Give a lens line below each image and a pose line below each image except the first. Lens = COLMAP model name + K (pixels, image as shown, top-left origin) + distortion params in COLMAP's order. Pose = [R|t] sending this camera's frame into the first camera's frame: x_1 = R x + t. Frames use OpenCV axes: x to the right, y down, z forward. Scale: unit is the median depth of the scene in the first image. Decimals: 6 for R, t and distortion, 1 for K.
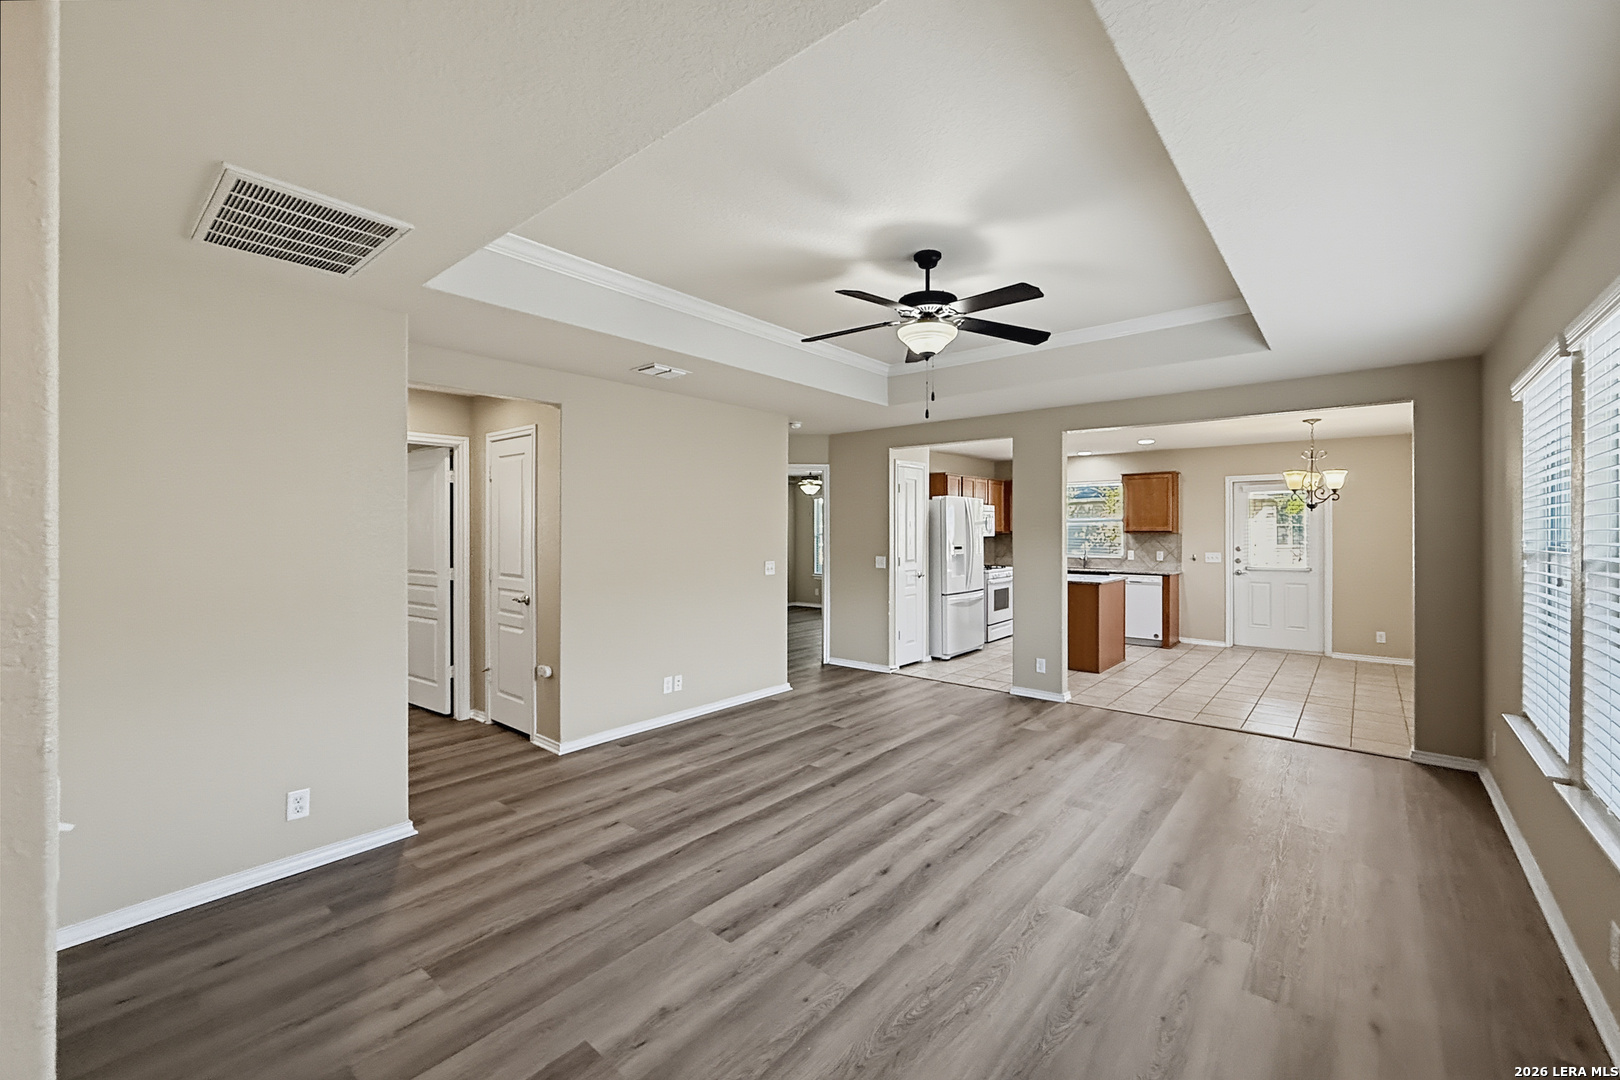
lens RADIAL K [[651.8, 0, 831.7], [0, 651.8, 530.1], [0, 0, 1]] dist [-0.001613, 0.000739]
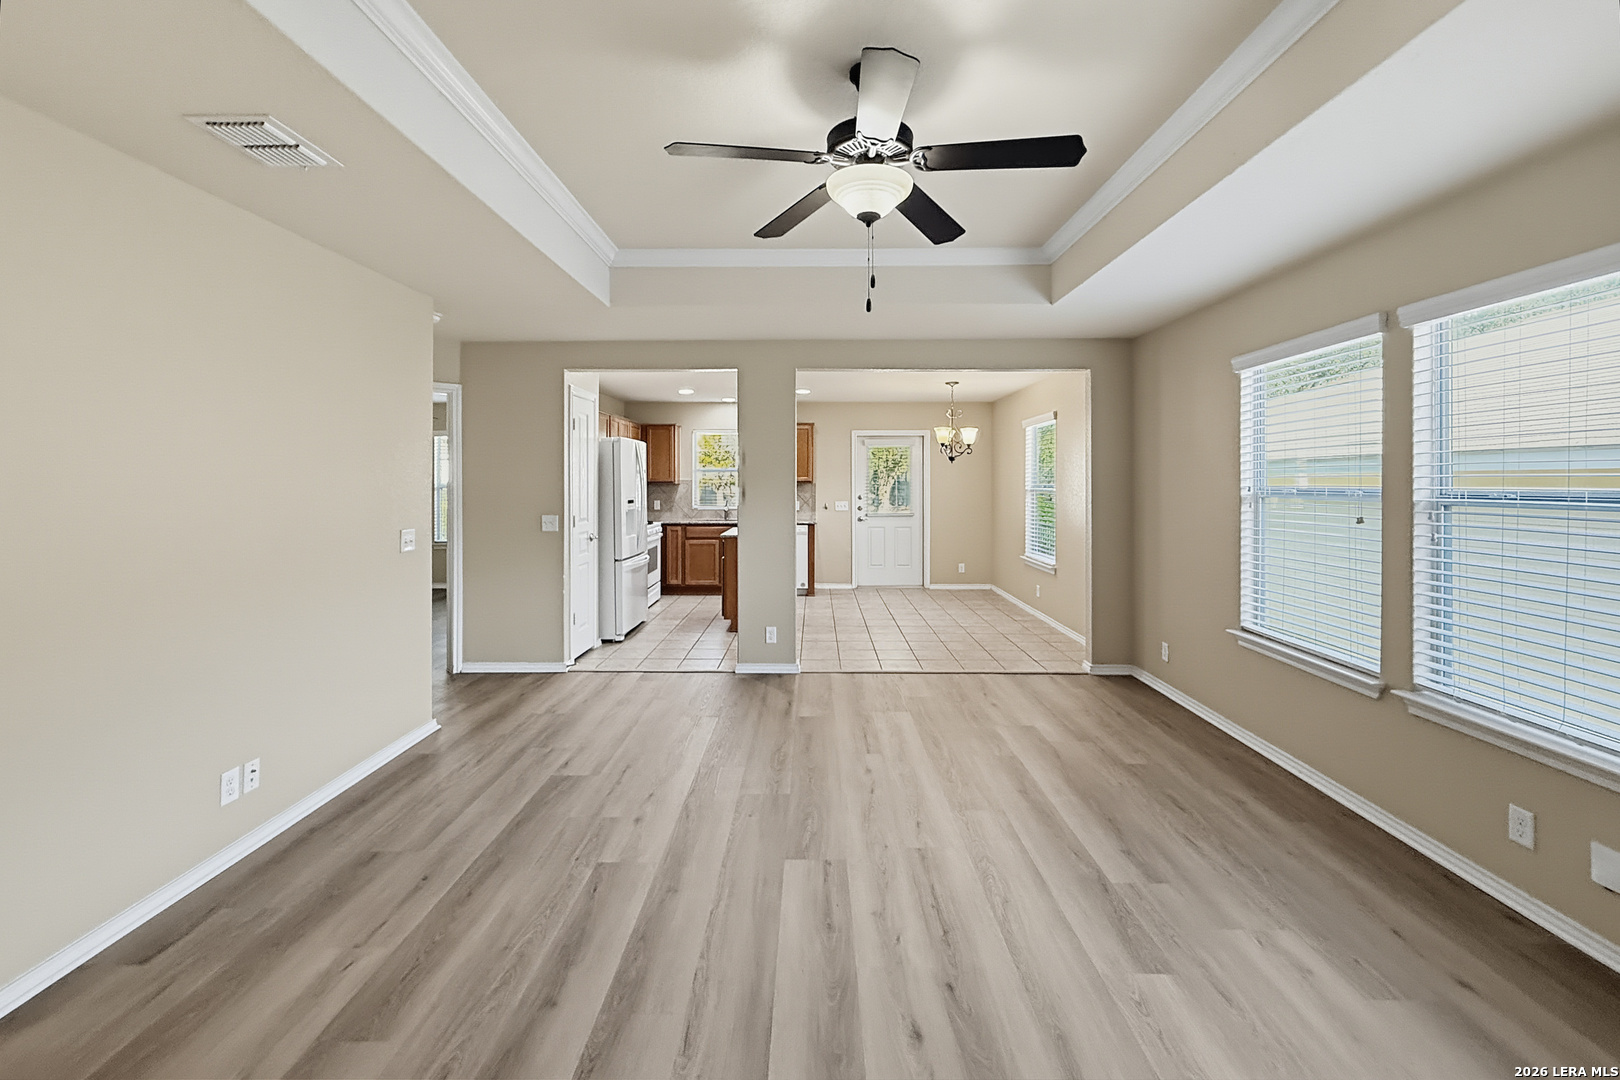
lens RADIAL K [[651.8, 0, 805.2], [0, 651.8, 487.7], [0, 0, 1]] dist [-0.001613, 0.000739]
pose [[0.785966, -0.006895, 0.618231, -0.177201], [0.000682, 0.999947, 0.010286, 0.001623], [-0.618269, -0.007663, 0.785929, 0.277281]]
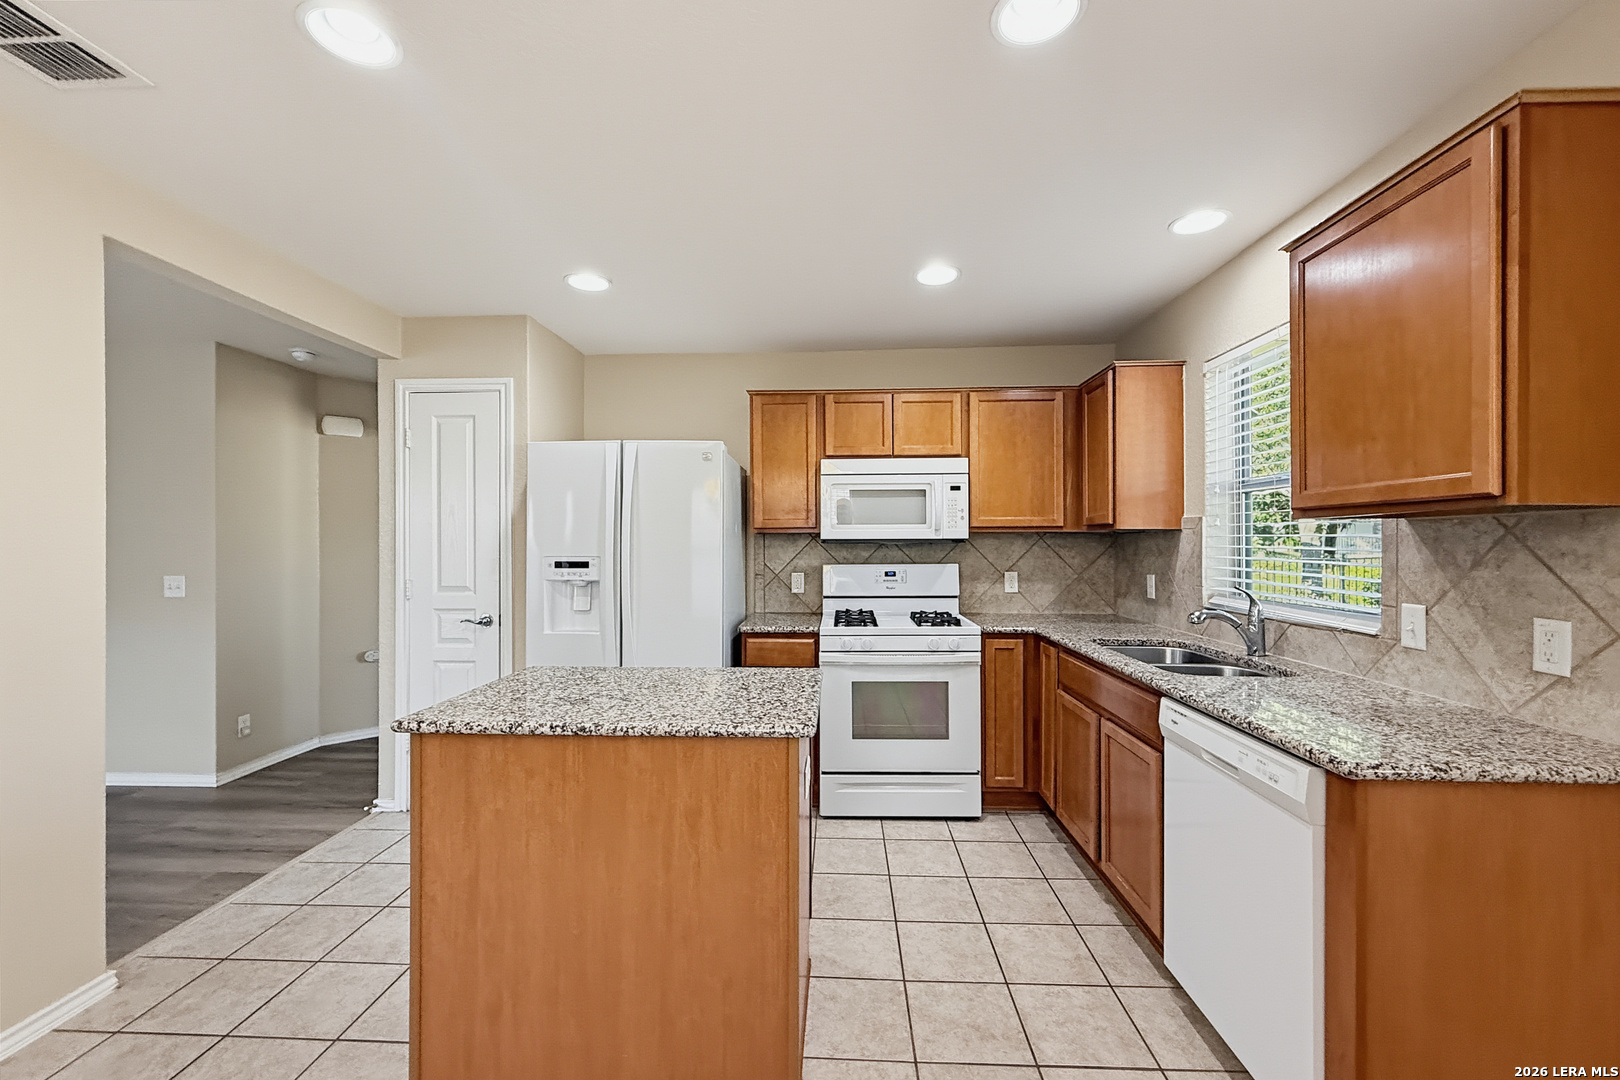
lens RADIAL K [[651.8, 0, 814.7], [0, 651.8, 542.4], [0, 0, 1]] dist [-0.001613, 0.000739]
pose [[0.597138, -0.003296, -0.802132, 0.781402], [0.004286, 0.999990, -0.000919, 0.017626], [0.802127, -0.002889, 0.597147, 1.105219]]
